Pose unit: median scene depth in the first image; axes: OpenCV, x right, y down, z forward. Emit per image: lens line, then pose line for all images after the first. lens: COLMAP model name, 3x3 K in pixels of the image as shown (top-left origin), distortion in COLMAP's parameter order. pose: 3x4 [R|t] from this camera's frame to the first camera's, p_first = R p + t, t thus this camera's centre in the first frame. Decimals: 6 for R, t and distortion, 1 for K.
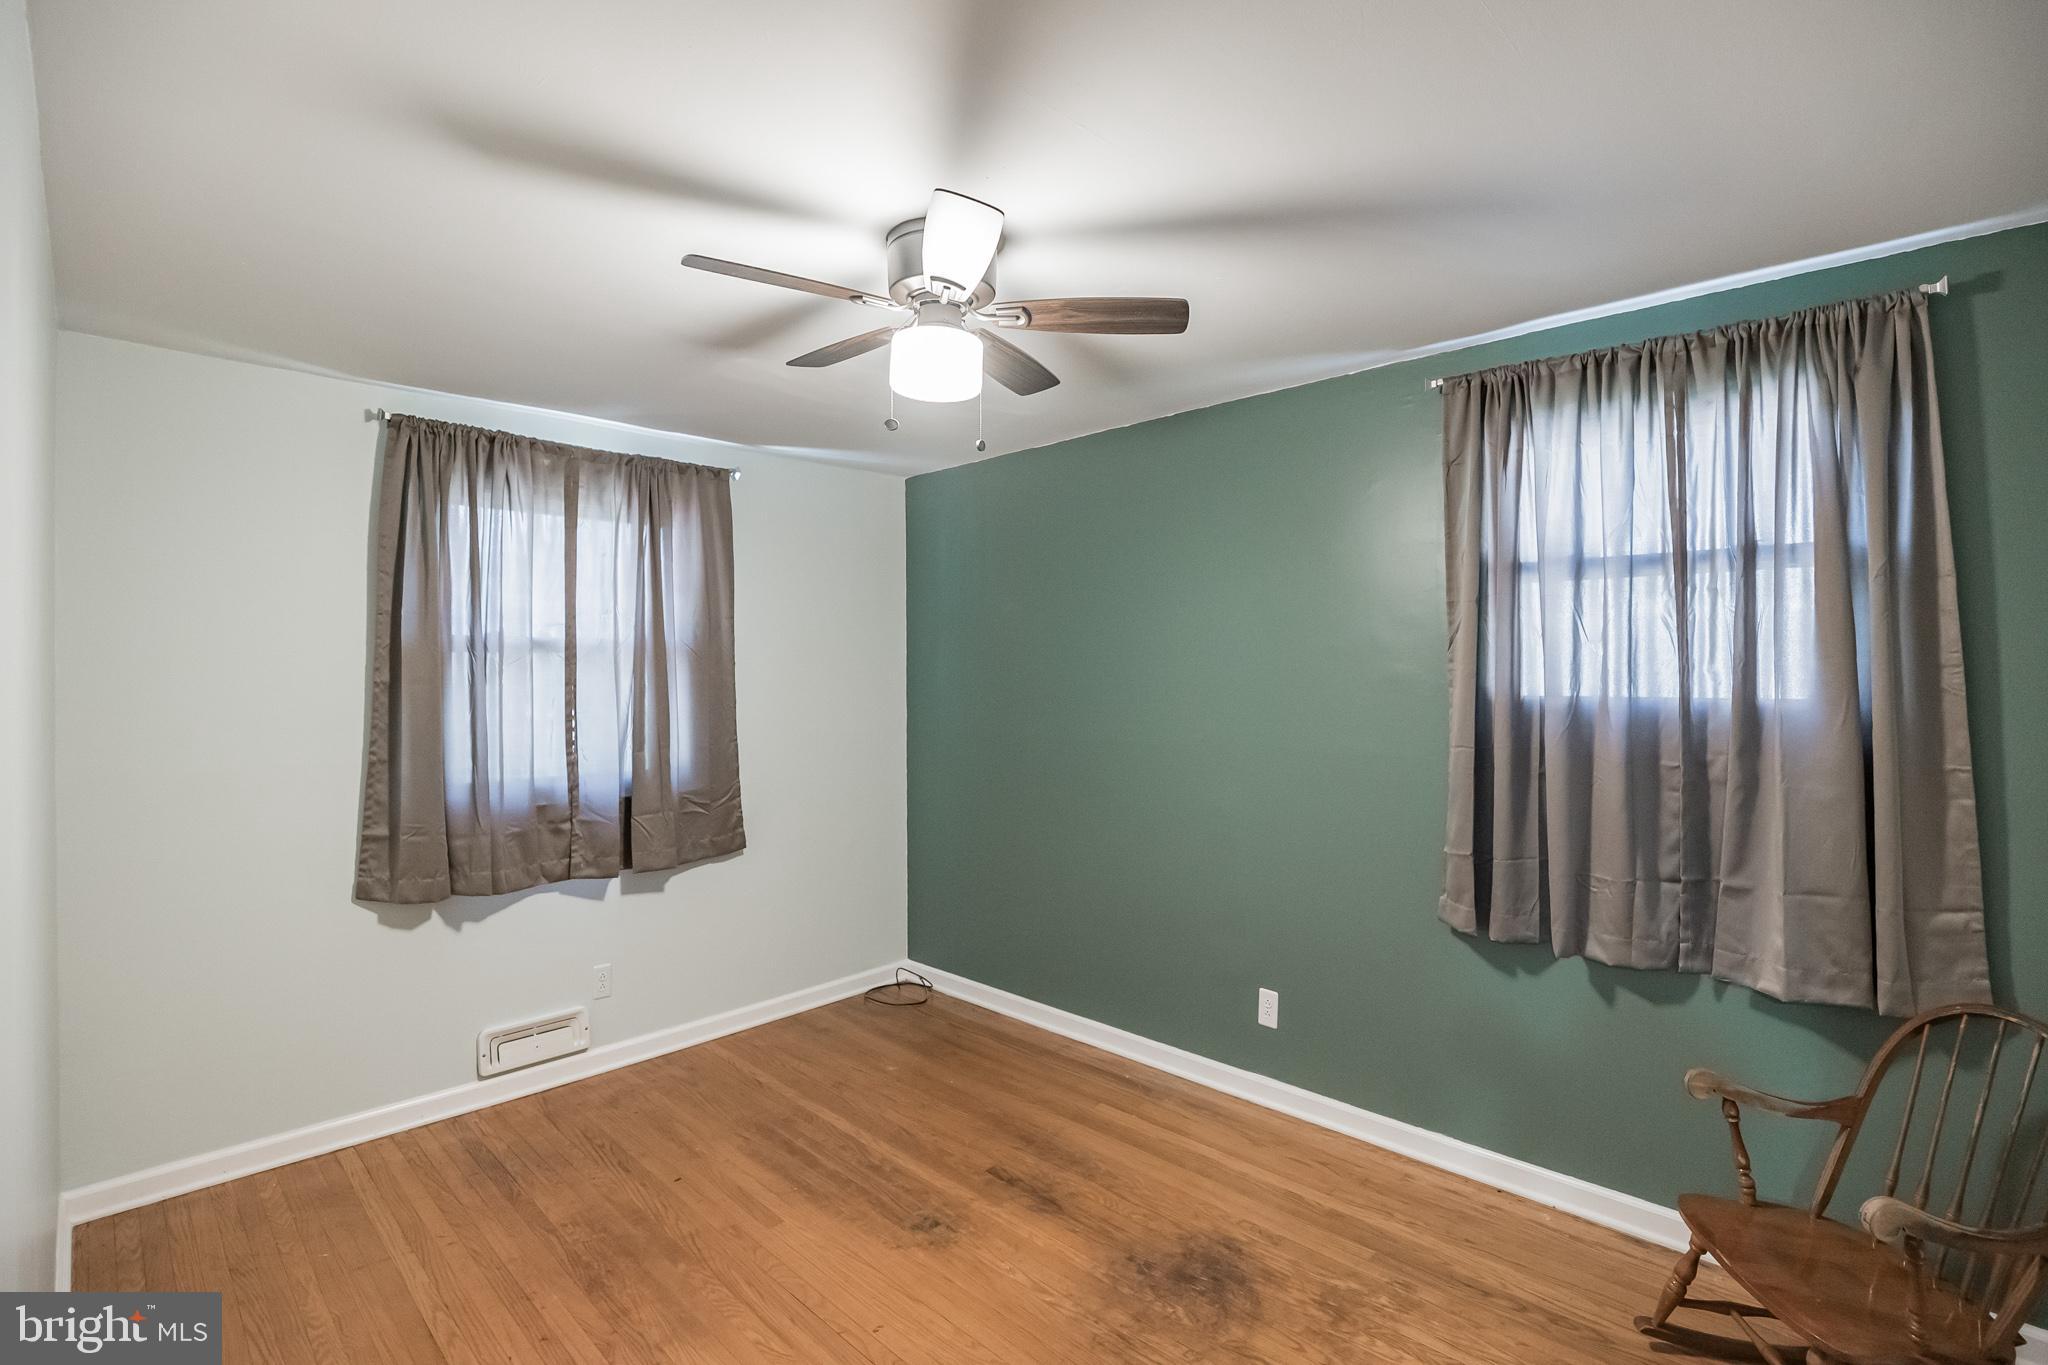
lens RADIAL K [[975.7, 0, 1029.4], [0, 975.7, 686.2], [0, 0, 1]] dist [0.003328, 0.000345]
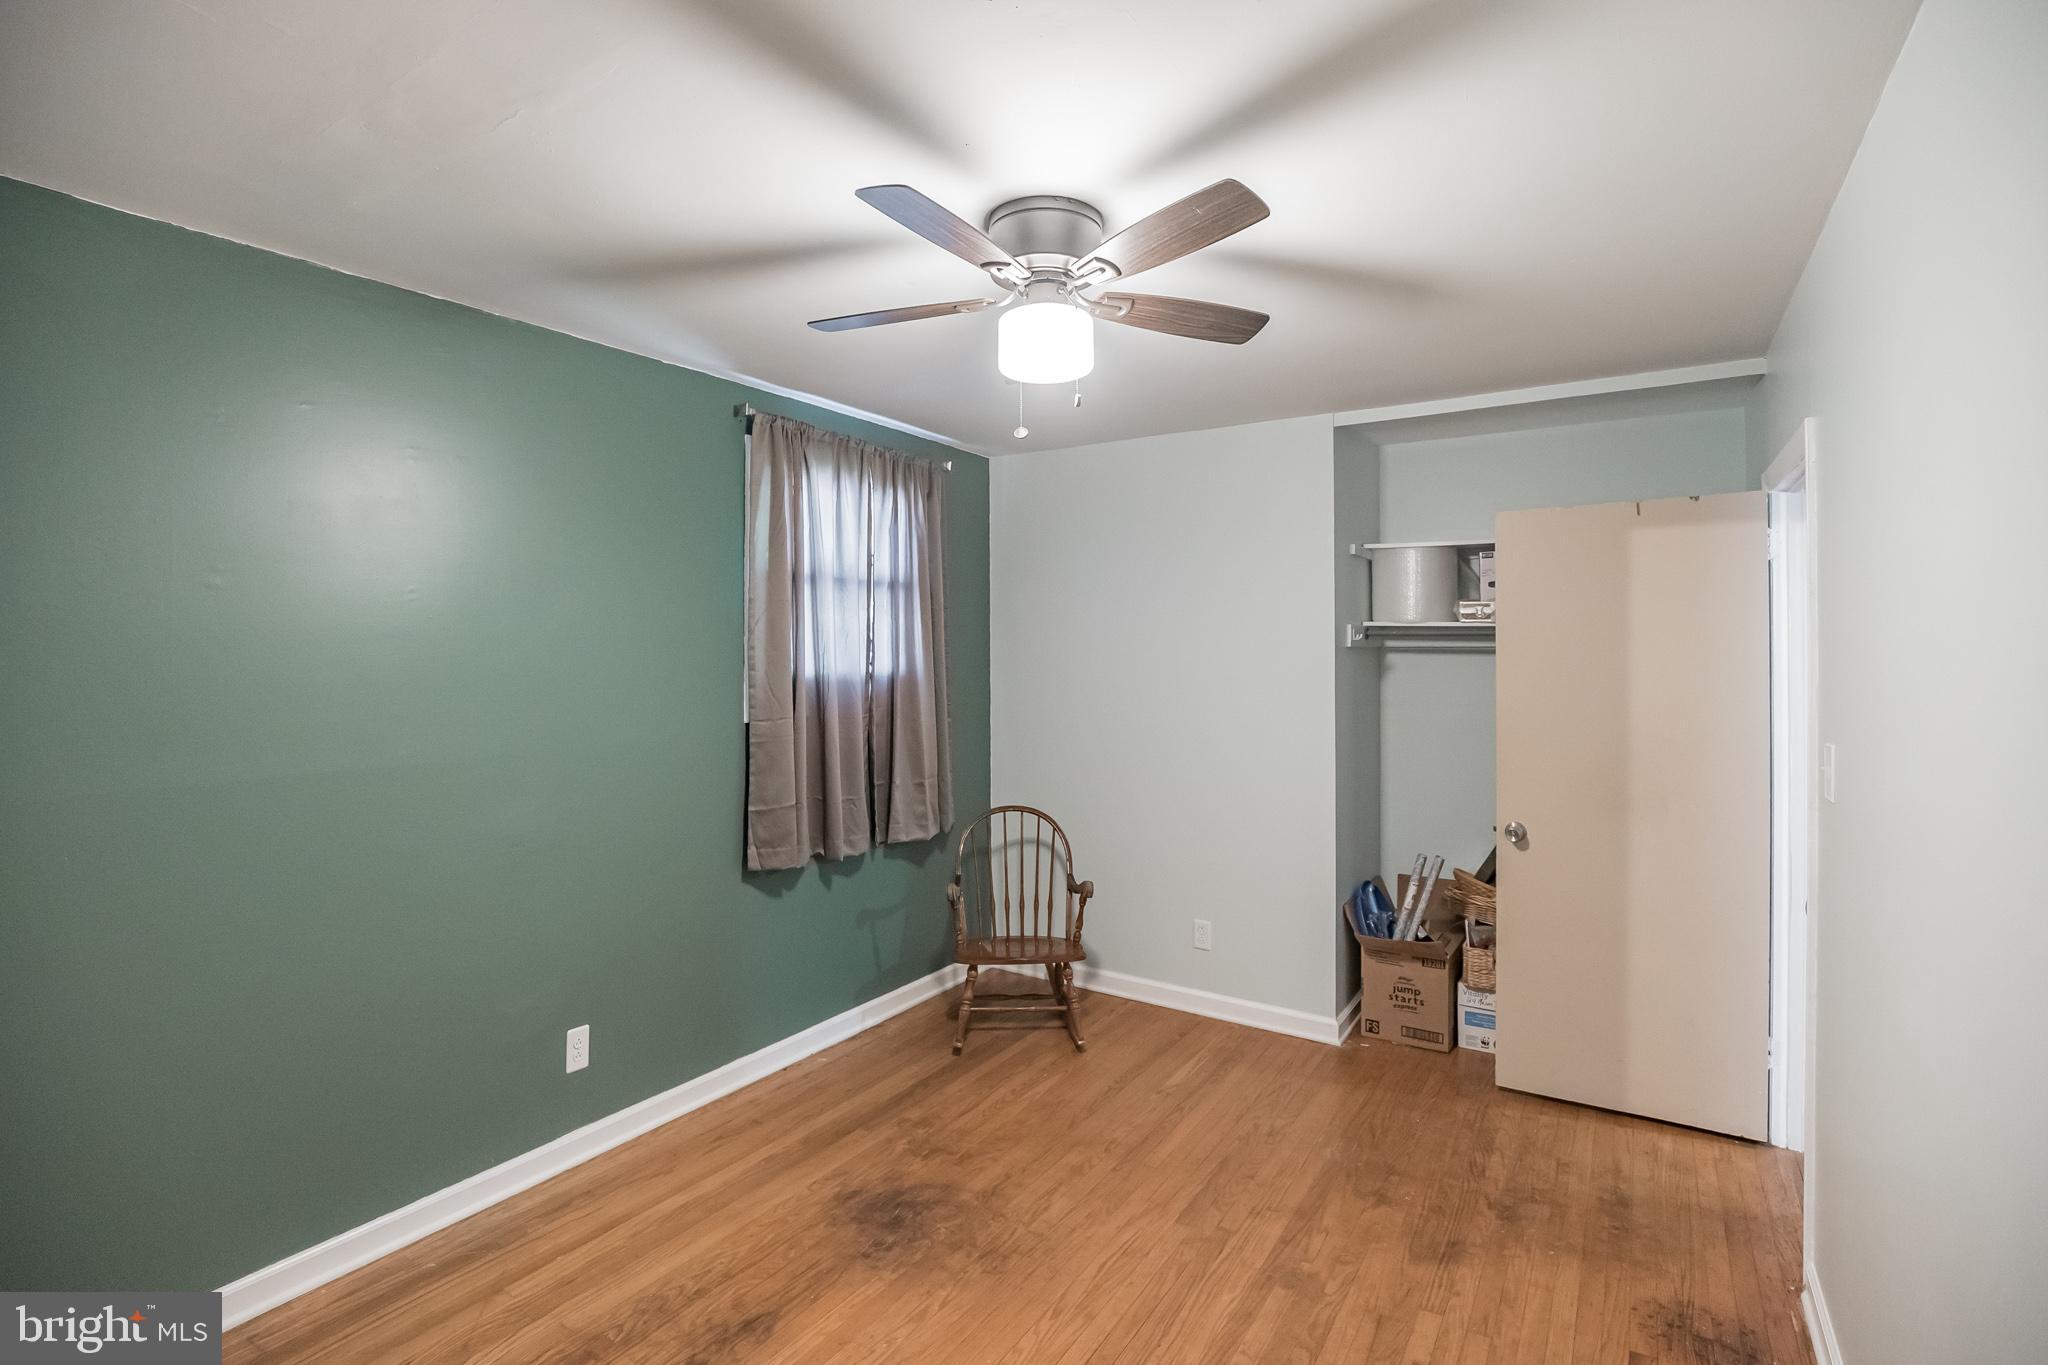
lens RADIAL K [[975.7, 0, 1029.7], [0, 975.7, 670.2], [0, 0, 1]] dist [0.003328, 0.000345]
pose [[-0.223855, -0.000395, 0.974622, -0.852710], [0.006572, 0.999977, 0.001915, 0.007344], [-0.974600, 0.006834, -0.223847, 1.032724]]
